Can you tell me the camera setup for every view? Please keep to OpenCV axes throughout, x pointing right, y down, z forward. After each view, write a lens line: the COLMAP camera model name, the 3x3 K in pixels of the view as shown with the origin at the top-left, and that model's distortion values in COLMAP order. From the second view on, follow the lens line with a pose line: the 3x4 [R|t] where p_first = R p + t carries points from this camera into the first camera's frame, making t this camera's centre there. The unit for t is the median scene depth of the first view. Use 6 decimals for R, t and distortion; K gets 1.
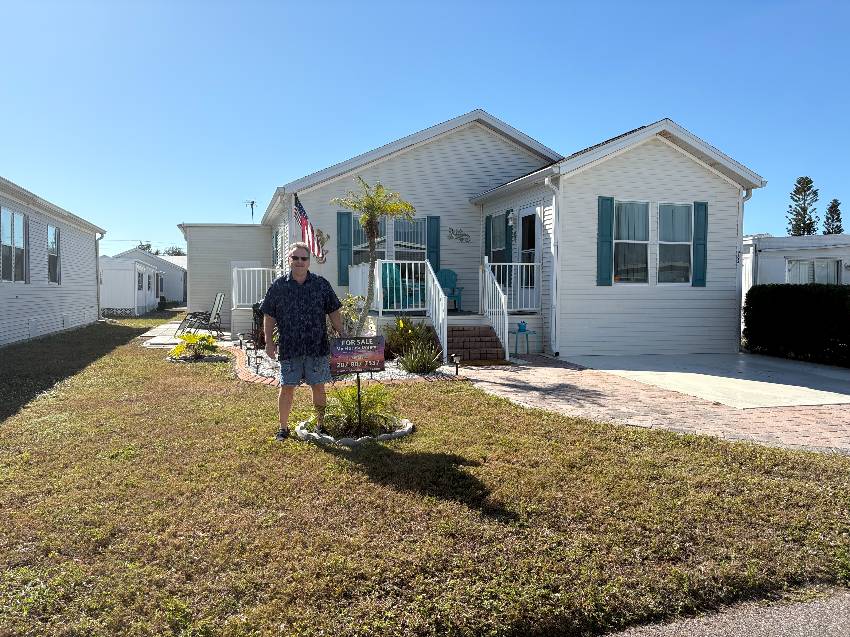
lens RADIAL K [[645.5, 0, 425.0], [0, 645.5, 318.5], [0, 0, 1]] dist [0.028688, 0.000072]
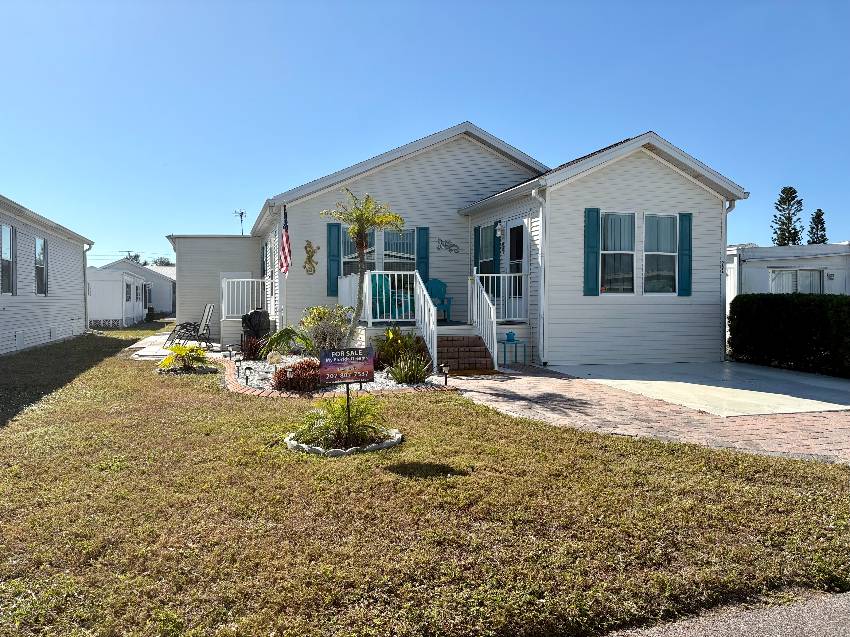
lens RADIAL K [[645.5, 0, 425.0], [0, 645.5, 318.5], [0, 0, 1]] dist [0.028688, 0.000072]
pose [[0.999872, -0.004290, 0.015409, 0.001725], [0.004522, 0.999877, -0.015046, -0.001406], [-0.015342, 0.015114, 0.999768, -0.008683]]
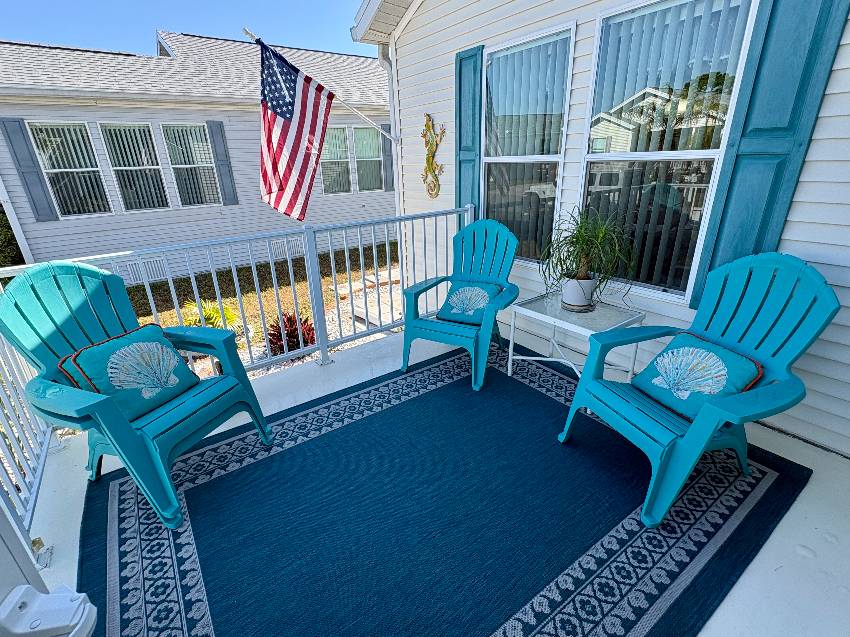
lens RADIAL K [[403.7, 0, 425.0], [0, 403.7, 318.5], [0, 0, 1]] dist [-0.000898, -0.000234]
pose [[0.306966, 0.349330, -0.885291, 0.729837], [0.004549, 0.929652, 0.368411, -0.155084], [0.951710, -0.117117, 0.283782, 1.122700]]
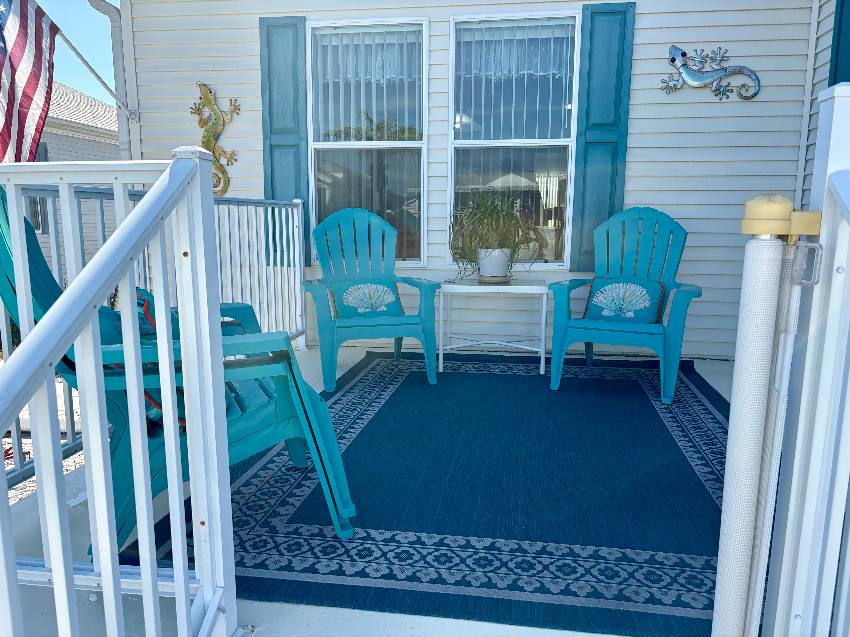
lens RADIAL K [[645.5, 0, 425.0], [0, 645.5, 318.5], [0, 0, 1]] dist [0.028688, 0.000072]
pose [[0.894006, 0.078511, -0.441123, 0.668438], [-0.022631, 0.991184, 0.130547, -0.092366], [0.447483, -0.106727, 0.887901, 0.896776]]
